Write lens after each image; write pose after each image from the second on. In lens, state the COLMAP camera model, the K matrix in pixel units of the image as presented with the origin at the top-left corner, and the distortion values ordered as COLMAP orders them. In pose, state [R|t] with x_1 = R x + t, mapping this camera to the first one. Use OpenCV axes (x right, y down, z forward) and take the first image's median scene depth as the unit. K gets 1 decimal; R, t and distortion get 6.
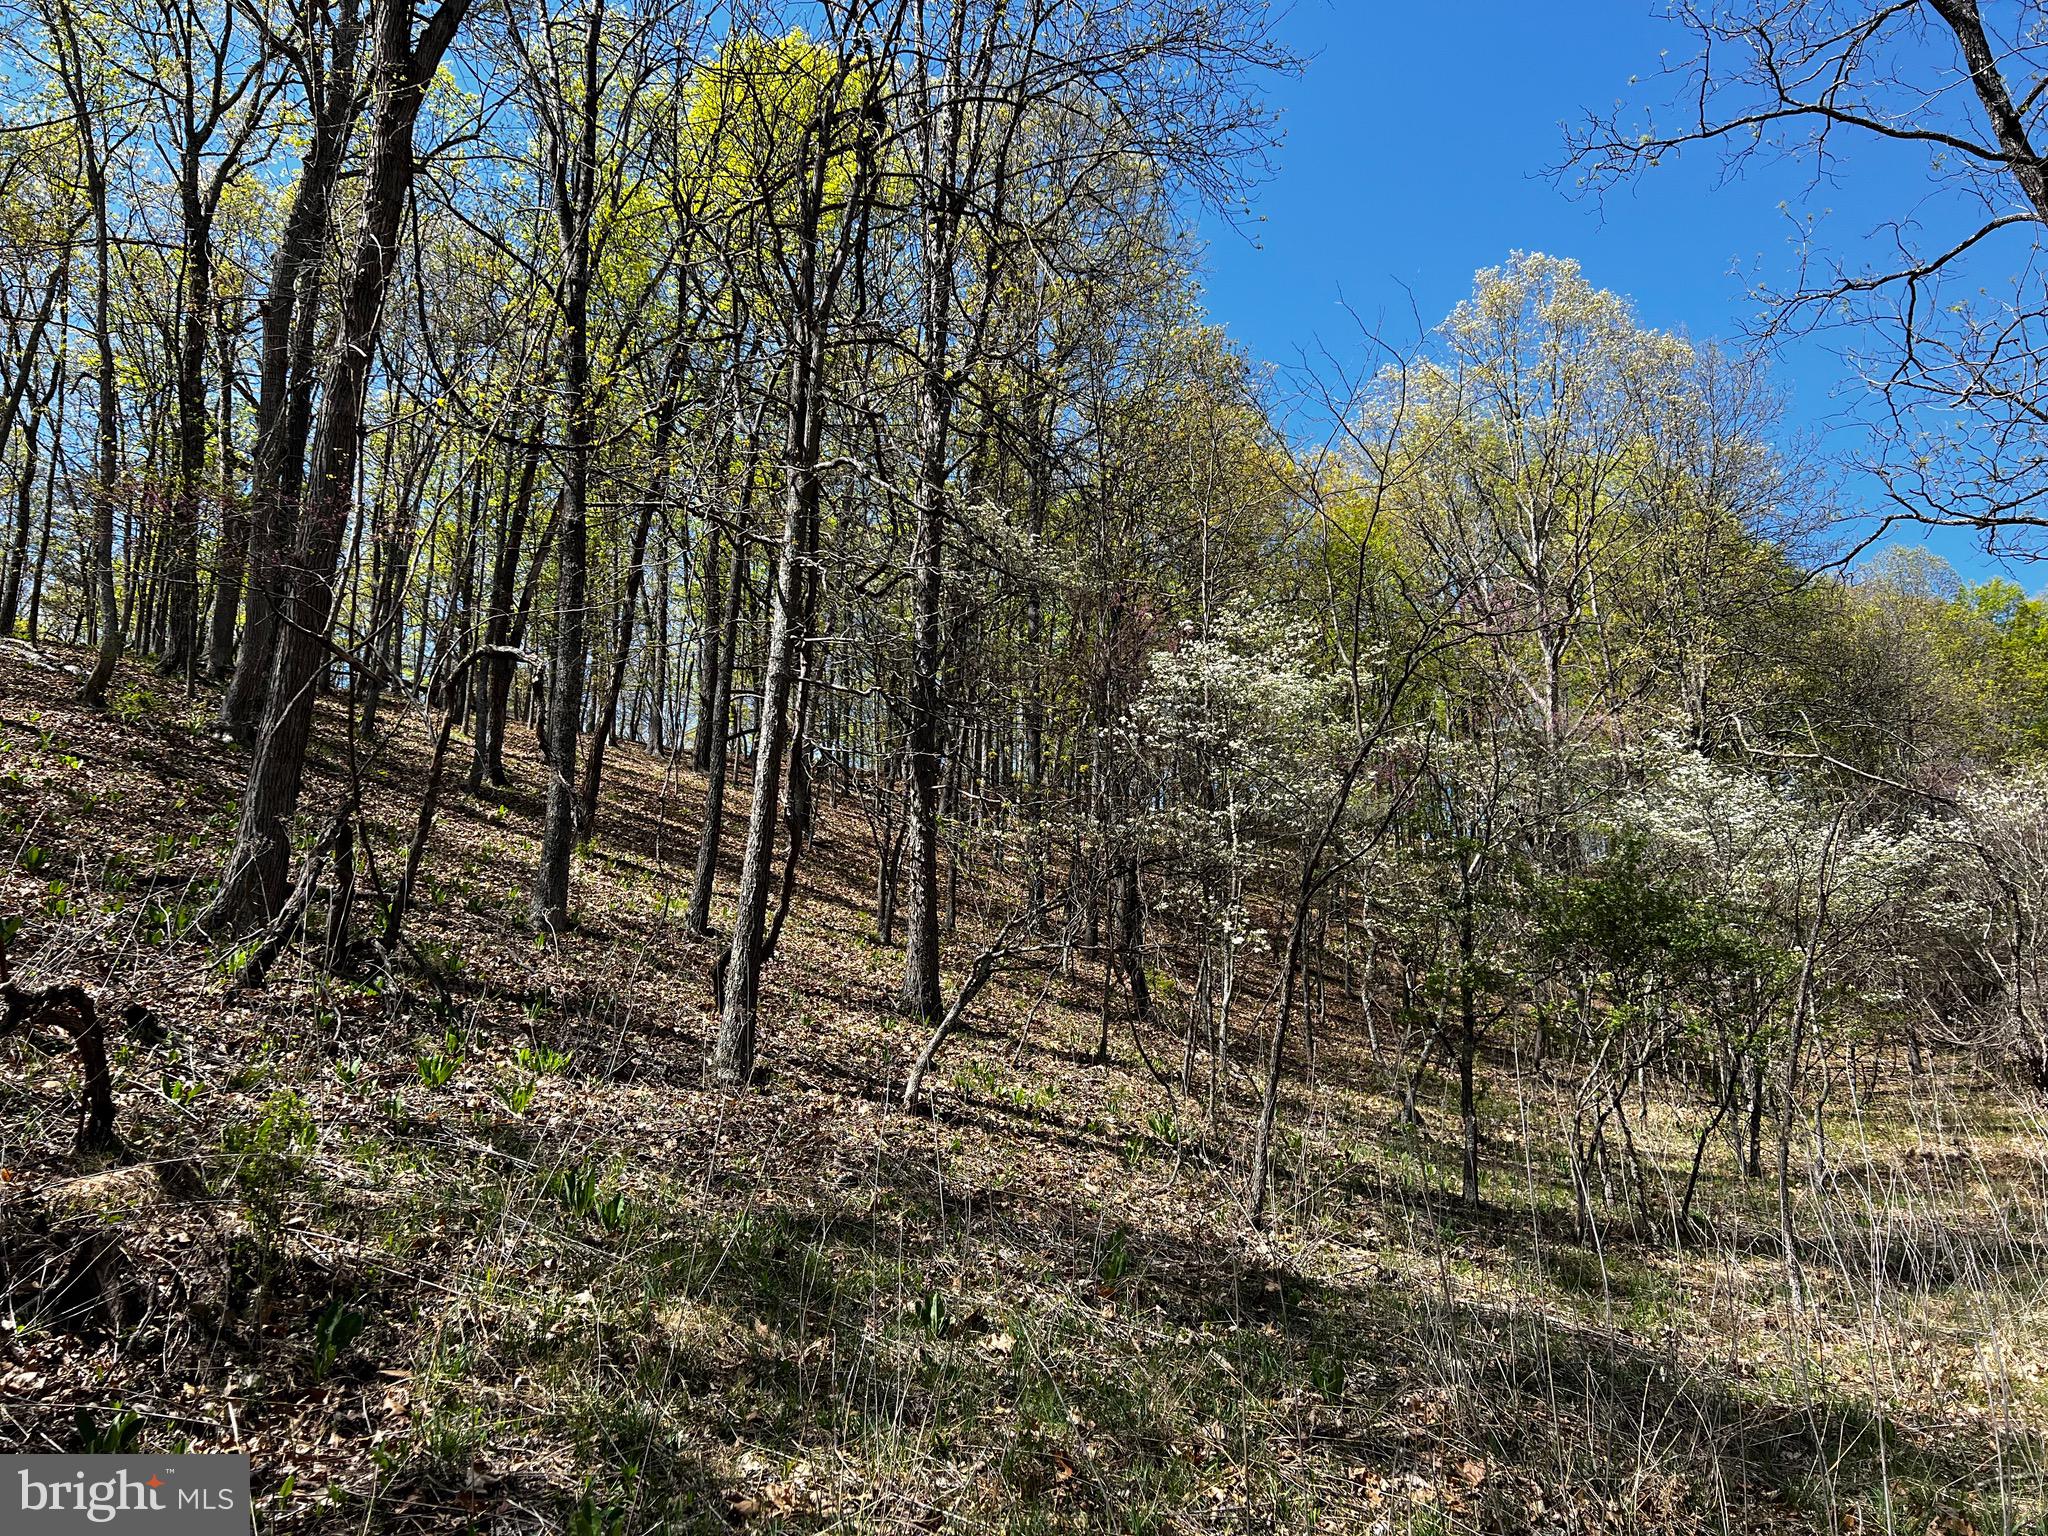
lens RADIAL K [[1541.2, 0, 1014.7], [0, 1541.2, 770.4], [0, 0, 1]] dist [0.092347, -0.095540]
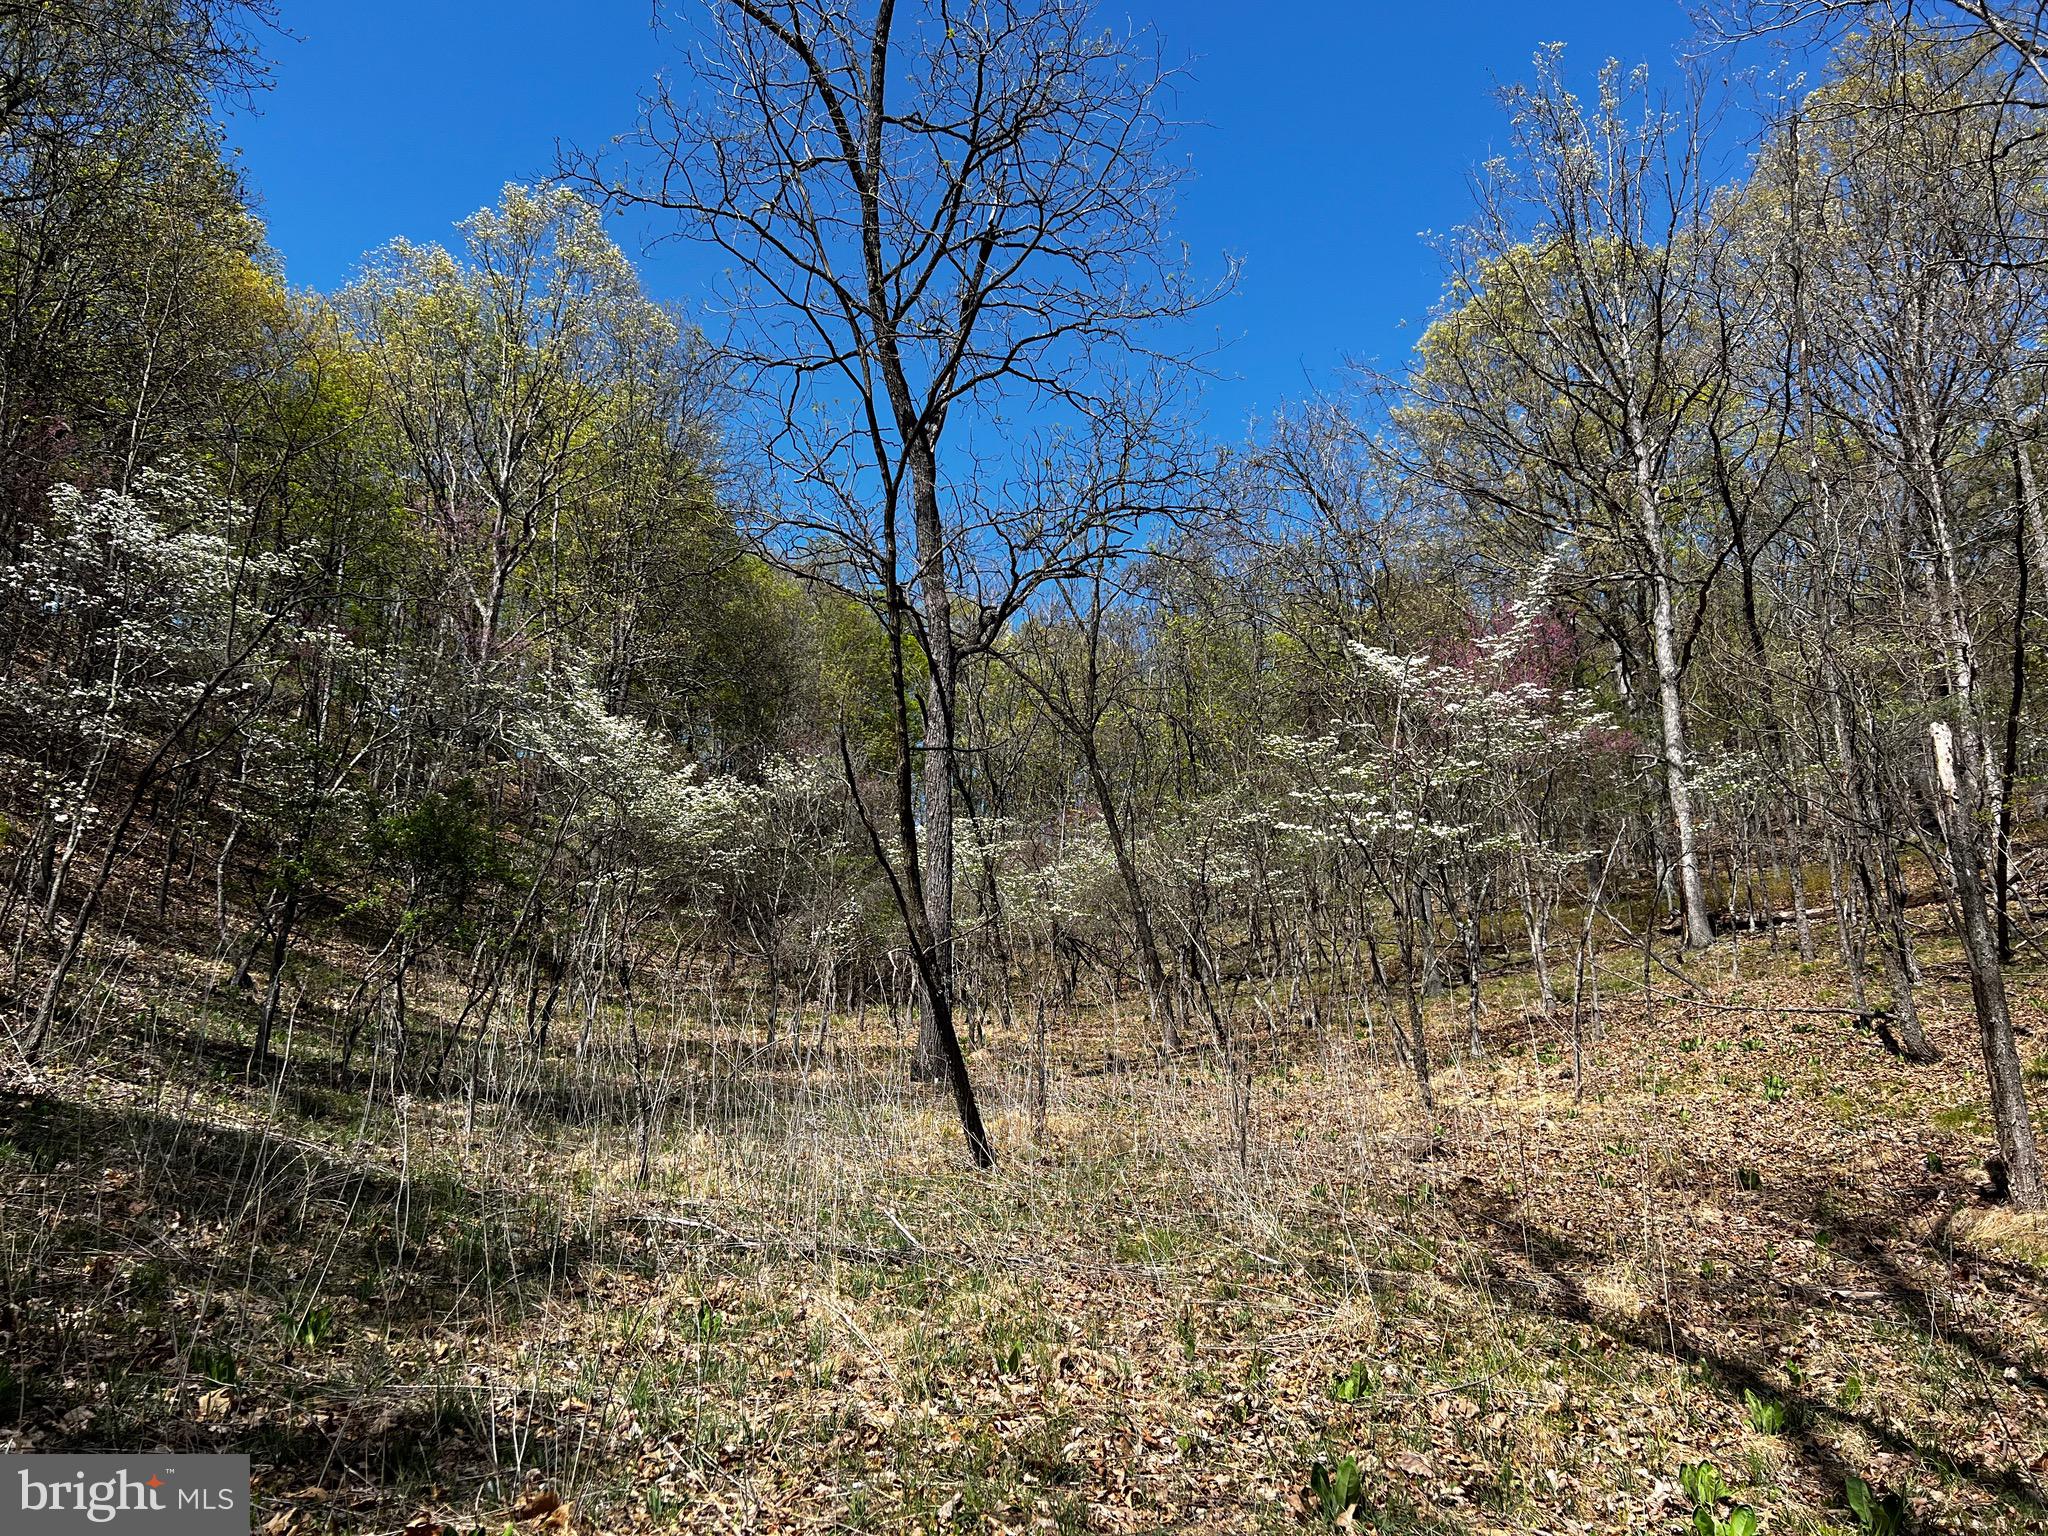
lens RADIAL K [[1541.2, 0, 1014.7], [0, 1541.2, 770.4], [0, 0, 1]] dist [0.092347, -0.095540]
pose [[0.784985, 0.155263, 0.599744, -0.004096], [-0.203725, 0.978939, 0.013218, -0.032381], [-0.585060, -0.132559, 0.800083, -0.127951]]
